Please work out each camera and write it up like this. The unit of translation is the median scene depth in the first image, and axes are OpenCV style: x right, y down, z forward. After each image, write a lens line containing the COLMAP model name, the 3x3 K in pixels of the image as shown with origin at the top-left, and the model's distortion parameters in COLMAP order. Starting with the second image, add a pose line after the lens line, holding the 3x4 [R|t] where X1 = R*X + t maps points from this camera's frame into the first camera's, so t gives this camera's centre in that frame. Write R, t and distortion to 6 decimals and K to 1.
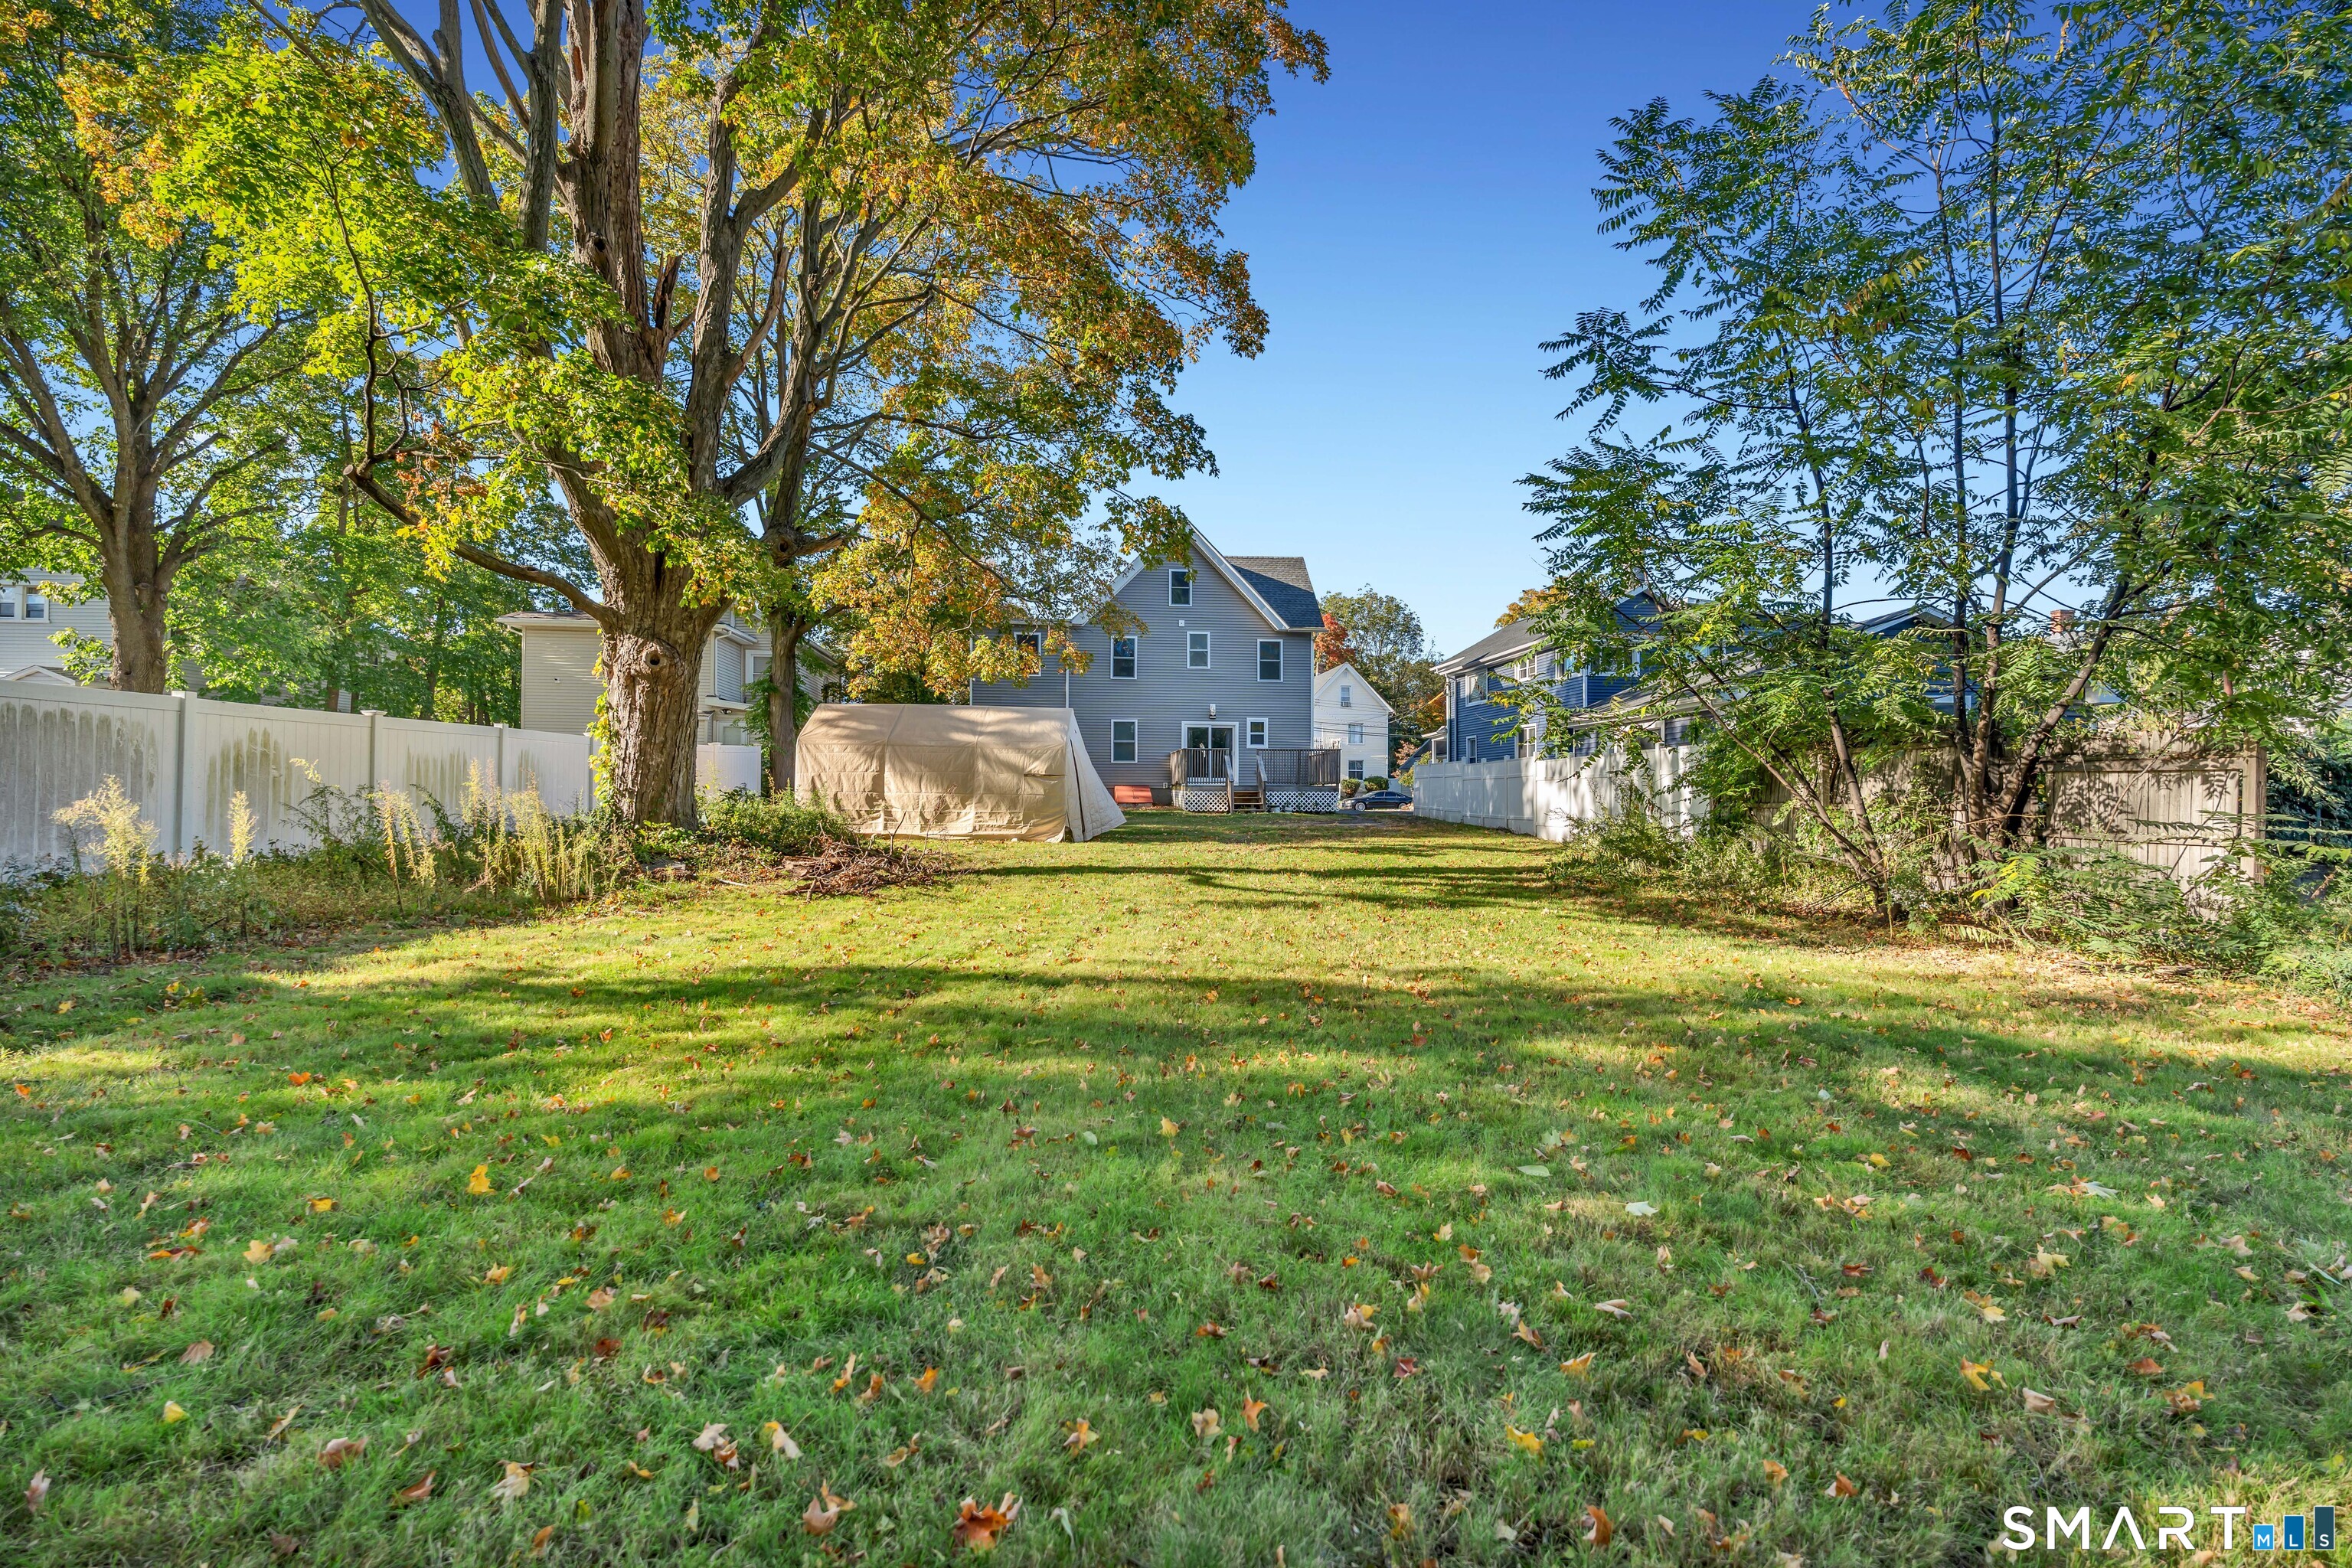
lens RADIAL K [[1022.9, 0, 1174.6], [0, 1022.9, 793.3], [0, 0, 1]] dist [-0.027134, 0.000000]
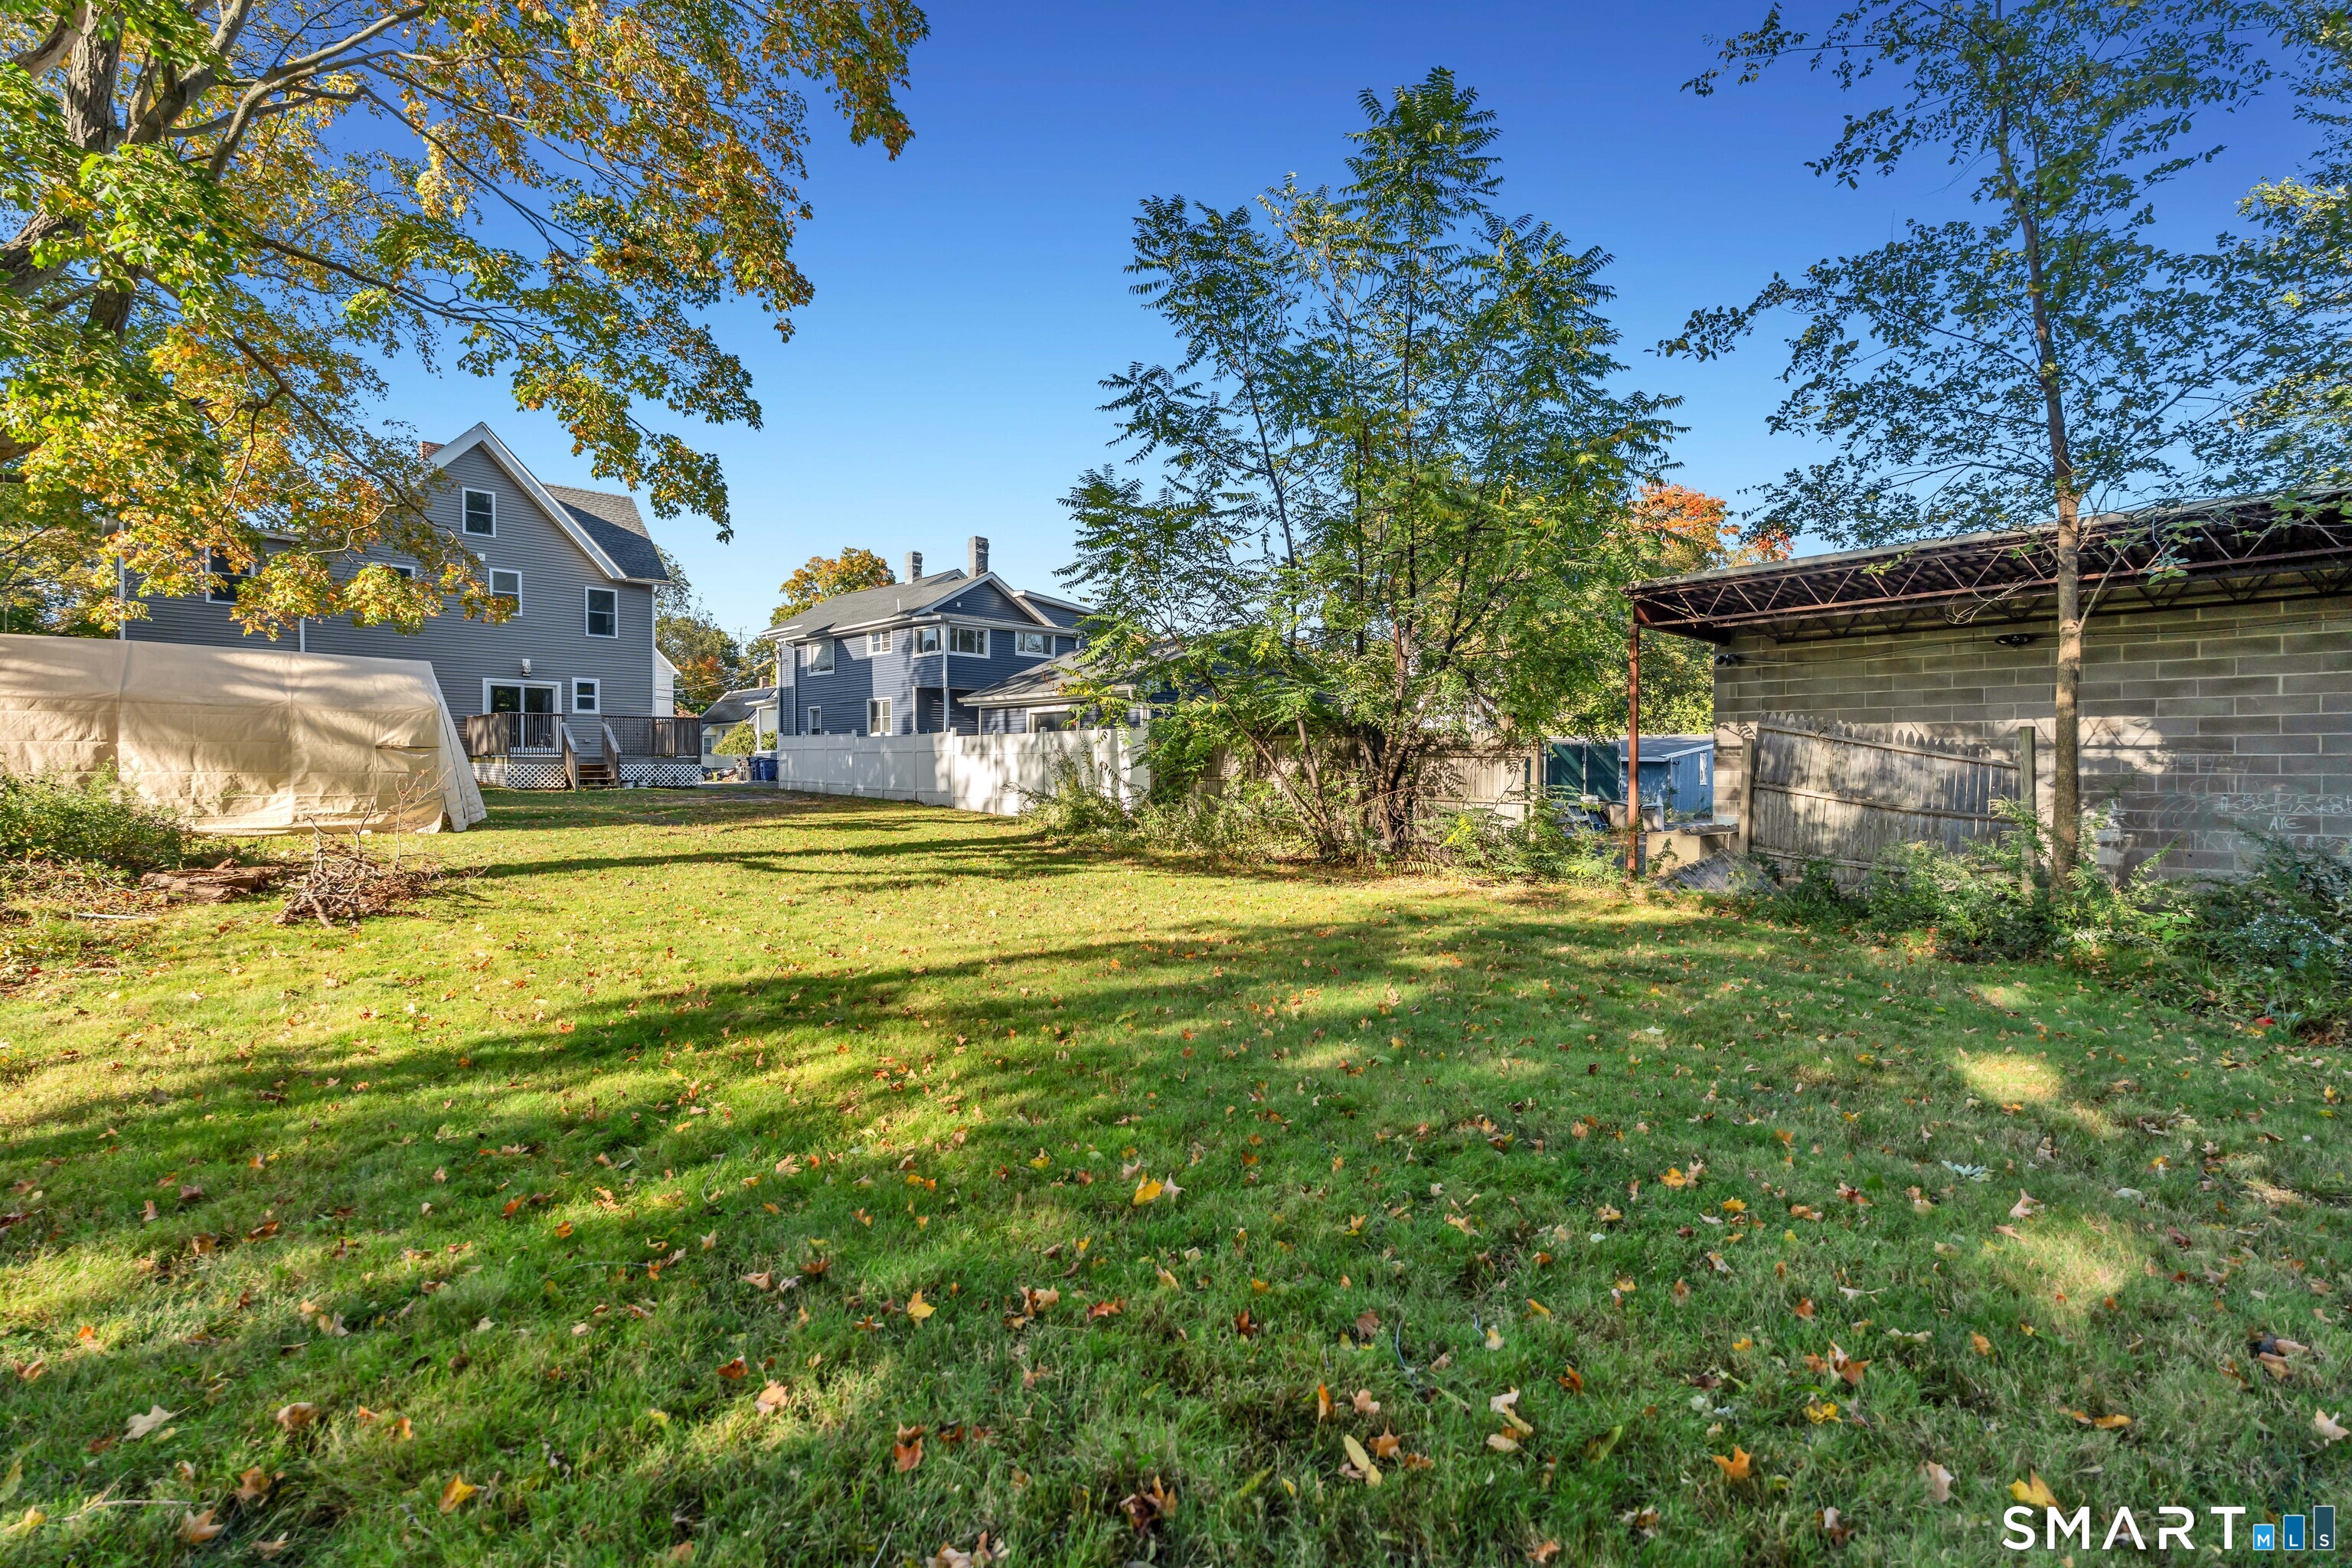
lens RADIAL K [[1039.0, 0, 1172.0], [0, 1039.0, 780.2], [0, 0, 1]] dist [-0.003533, -0.000020]
pose [[0.758683, -0.011986, 0.651350, -0.201798], [0.000203, 0.999835, 0.018163, -0.006707], [-0.651460, -0.013648, 0.758560, 0.027440]]
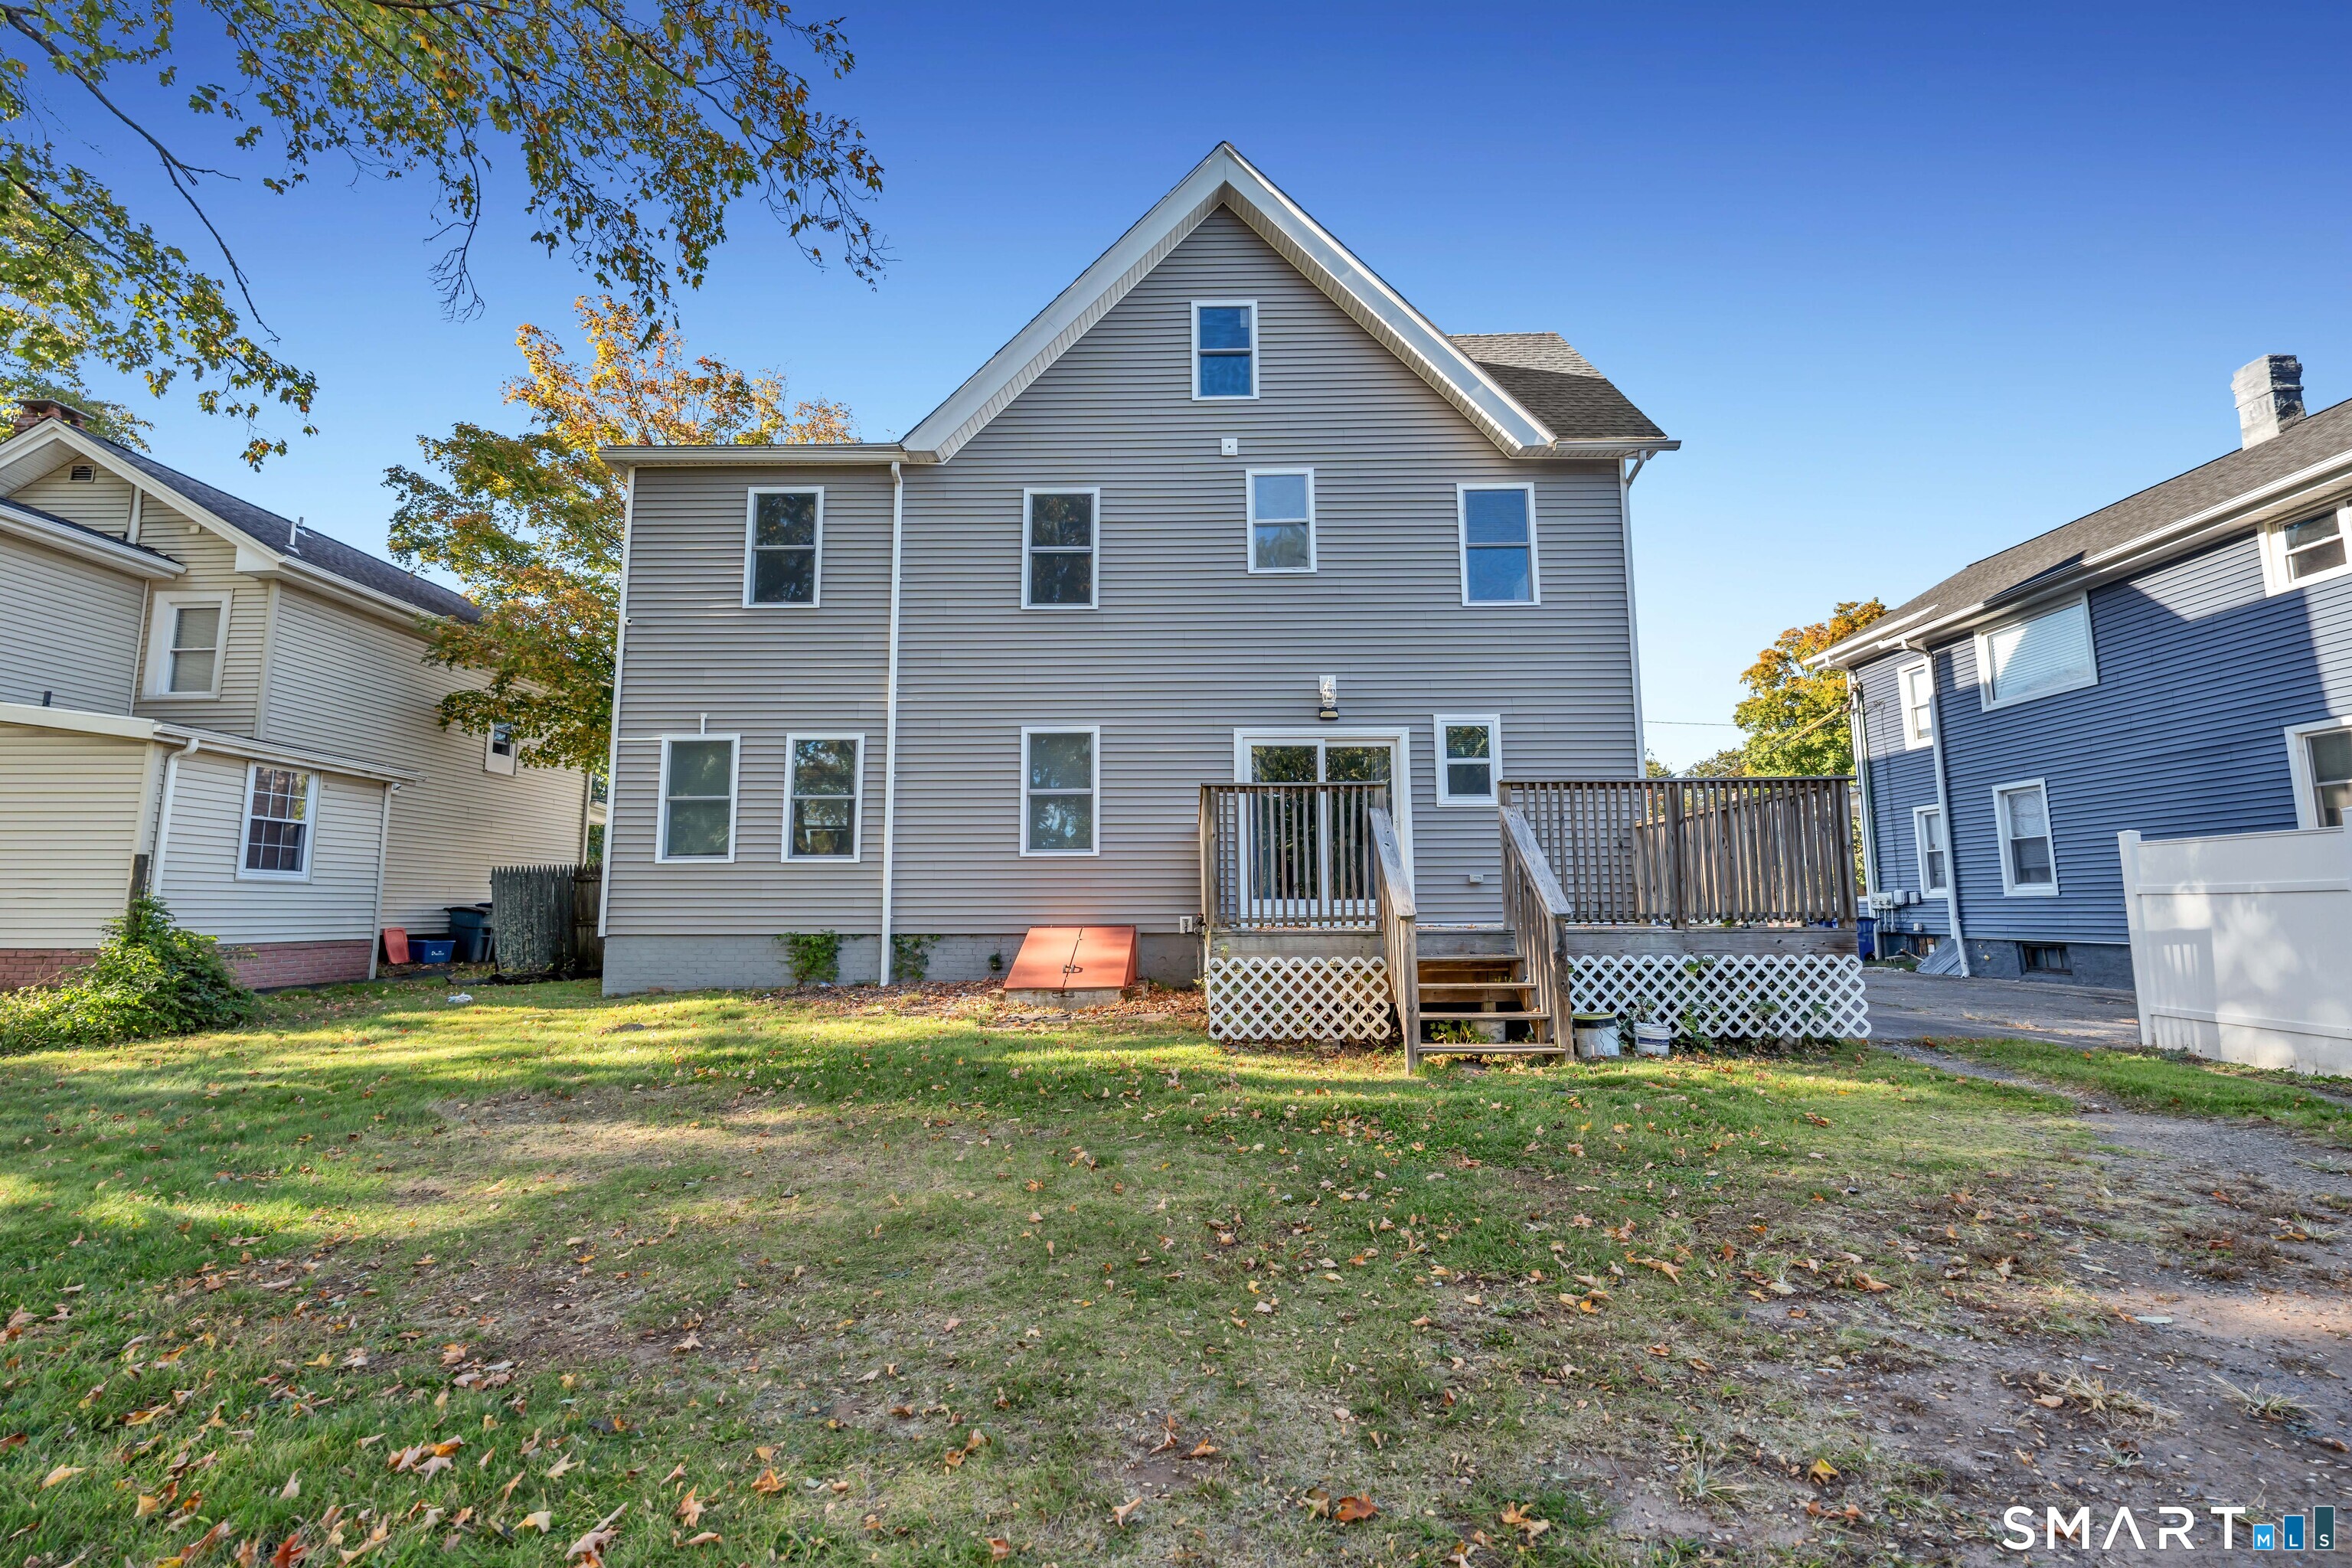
lens RADIAL K [[1039.0, 0, 1172.0], [0, 1039.0, 780.2], [0, 0, 1]] dist [-0.003533, -0.000020]
pose [[0.991506, -0.023609, -0.127901, 0.052115], [0.008226, 0.992802, -0.119488, -0.024148], [0.129801, 0.117421, 0.984563, 1.168373]]
